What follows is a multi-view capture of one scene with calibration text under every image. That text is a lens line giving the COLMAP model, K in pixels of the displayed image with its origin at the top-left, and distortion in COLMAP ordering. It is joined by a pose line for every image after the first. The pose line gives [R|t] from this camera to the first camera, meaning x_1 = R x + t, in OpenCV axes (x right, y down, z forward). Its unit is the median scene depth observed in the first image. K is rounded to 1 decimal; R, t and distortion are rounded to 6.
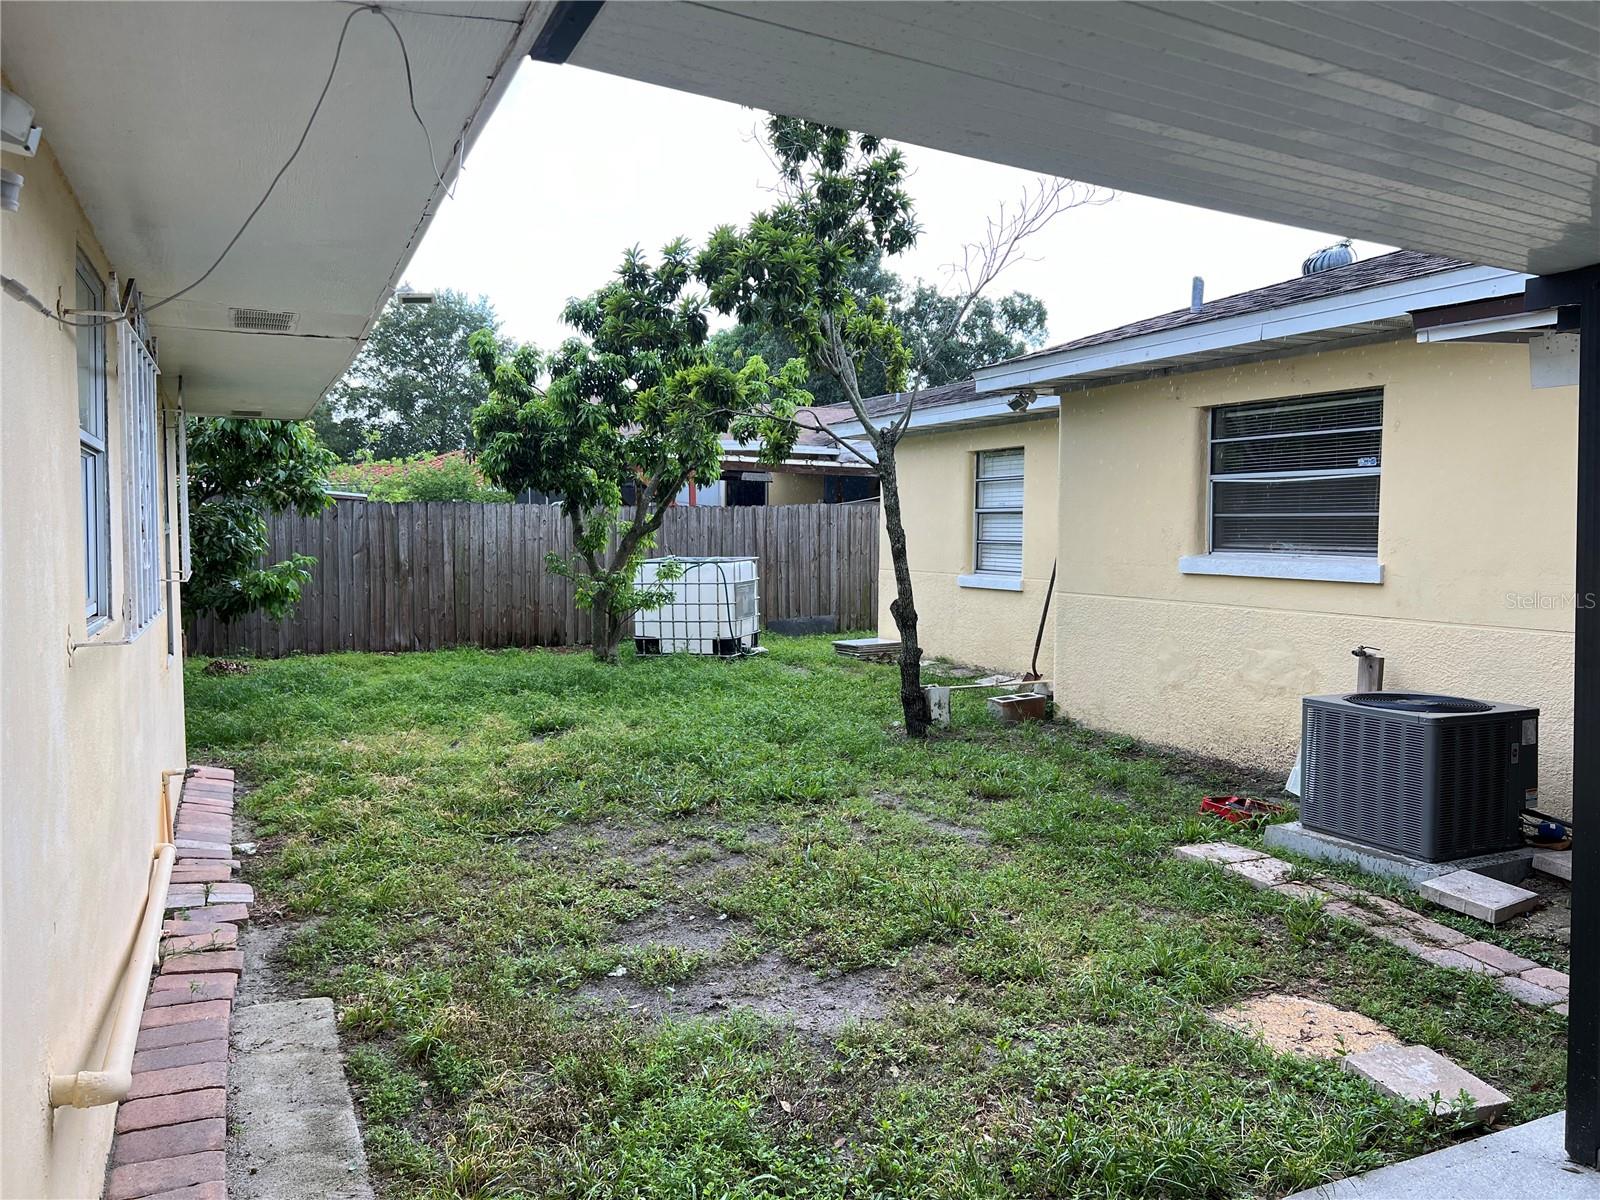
lens RADIAL K [[1210.5, 0, 804.8], [0, 1210.5, 606.8], [0, 0, 1]] dist [0.059094, -0.068399]
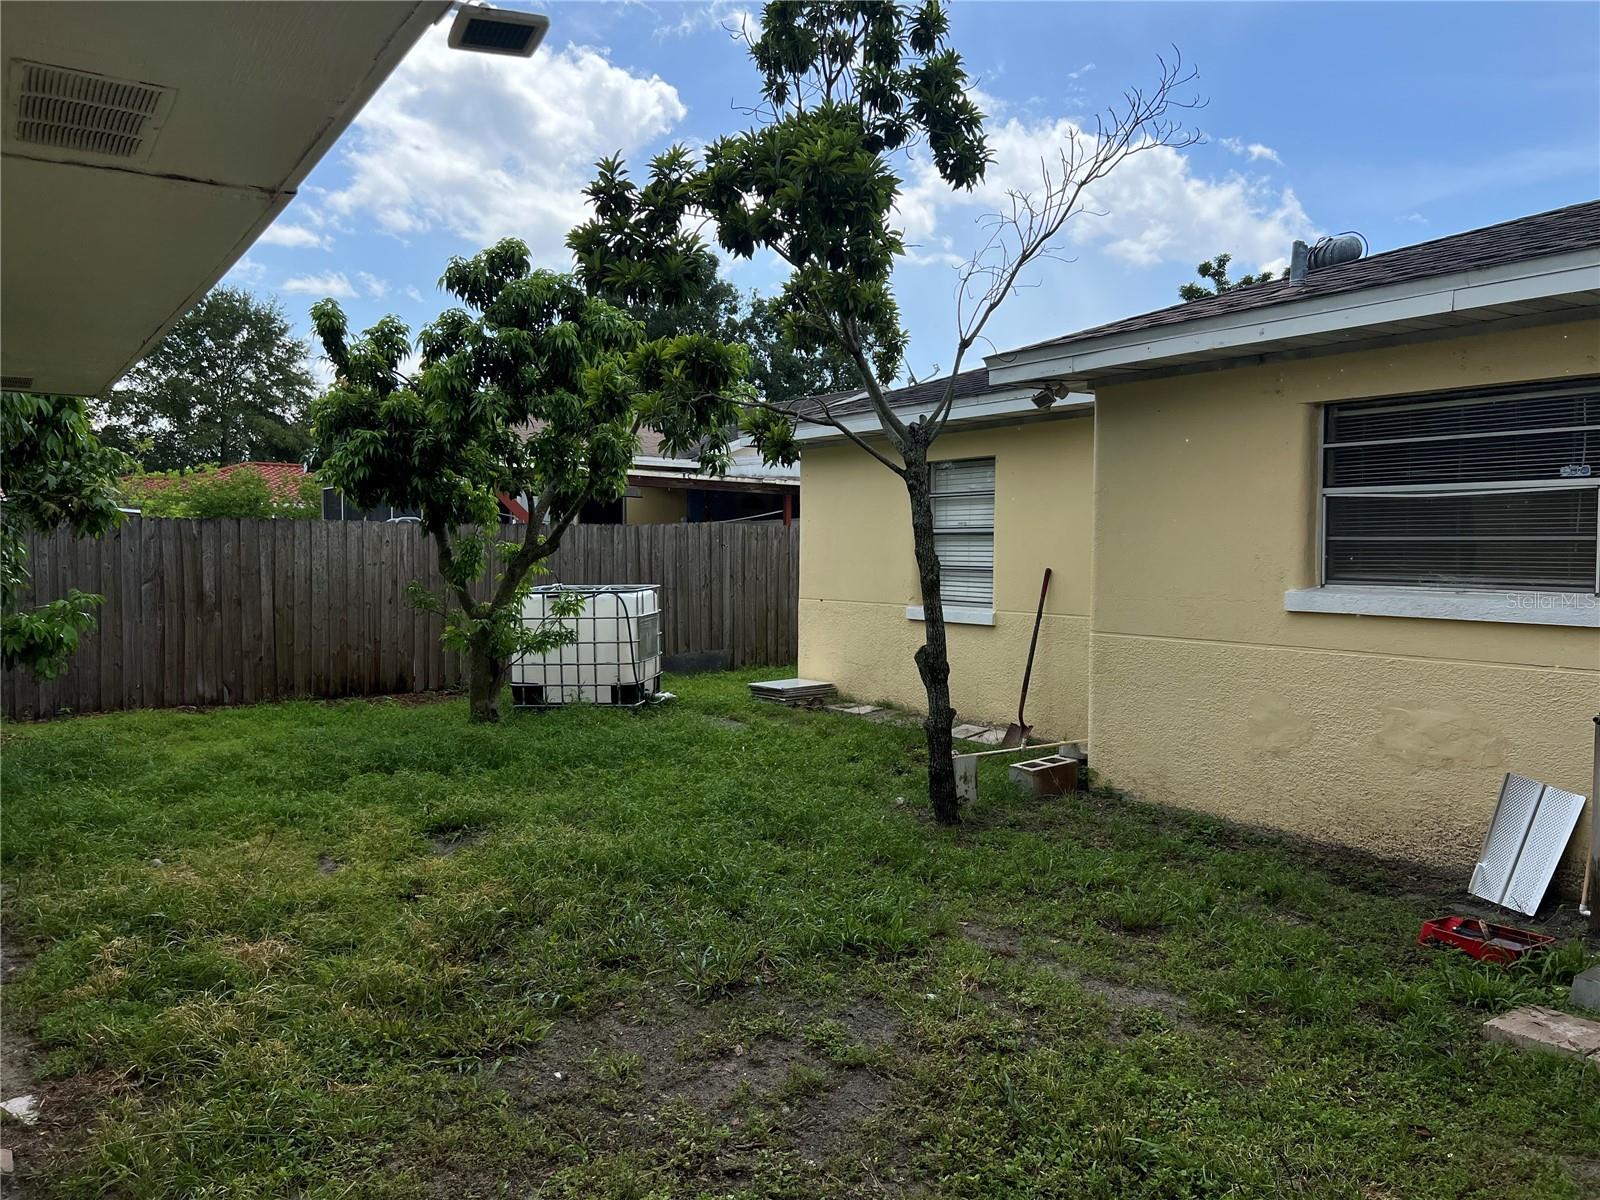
lens RADIAL K [[1219.3, 0, 802.9], [0, 1219.3, 603.8], [0, 0, 1]] dist [0.029107, -0.007004]
pose [[0.987561, -0.007114, 0.157077, -0.084133], [0.010017, 0.999793, -0.017698, -0.013919], [-0.156919, 0.019051, 0.987428, 0.169030]]
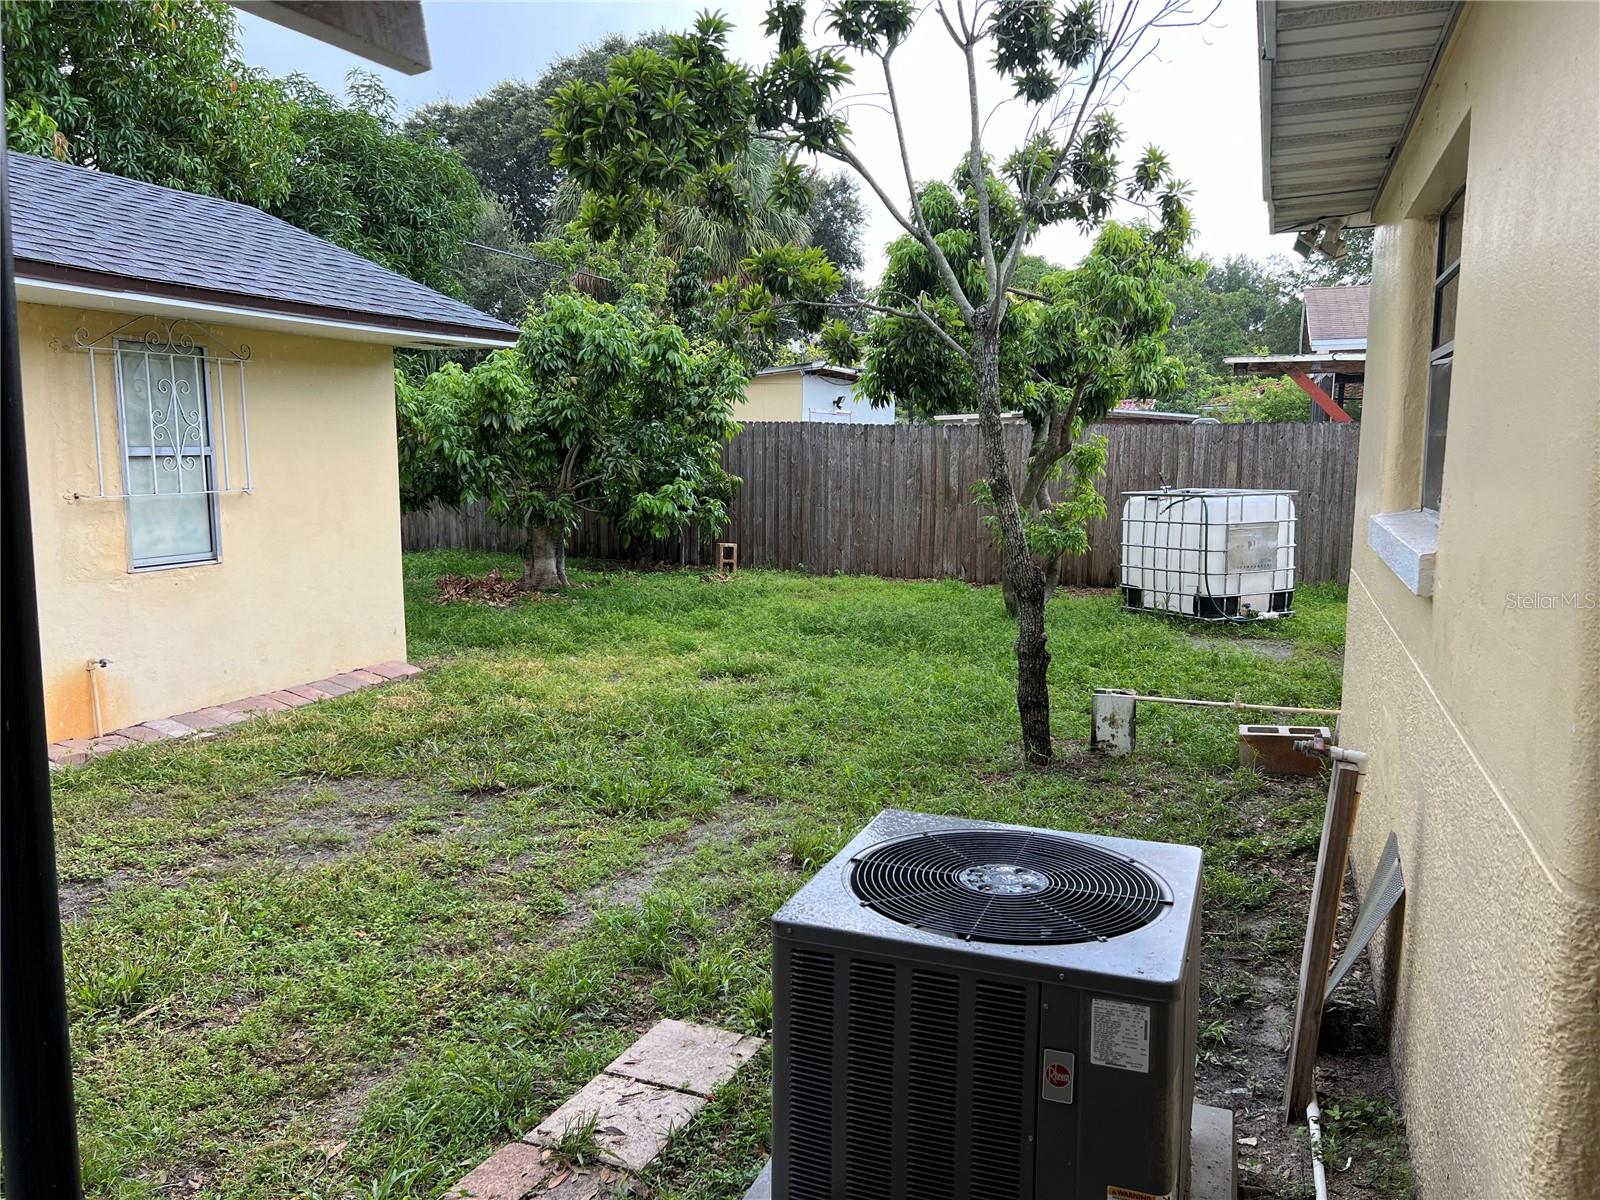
lens RADIAL K [[1210.5, 0, 804.8], [0, 1210.5, 606.8], [0, 0, 1]] dist [0.059094, -0.068399]
pose [[0.695329, 0.094055, -0.712510, 0.340354], [-0.046005, 0.995191, 0.086474, -0.024572], [0.717218, -0.027349, 0.696312, 0.292408]]
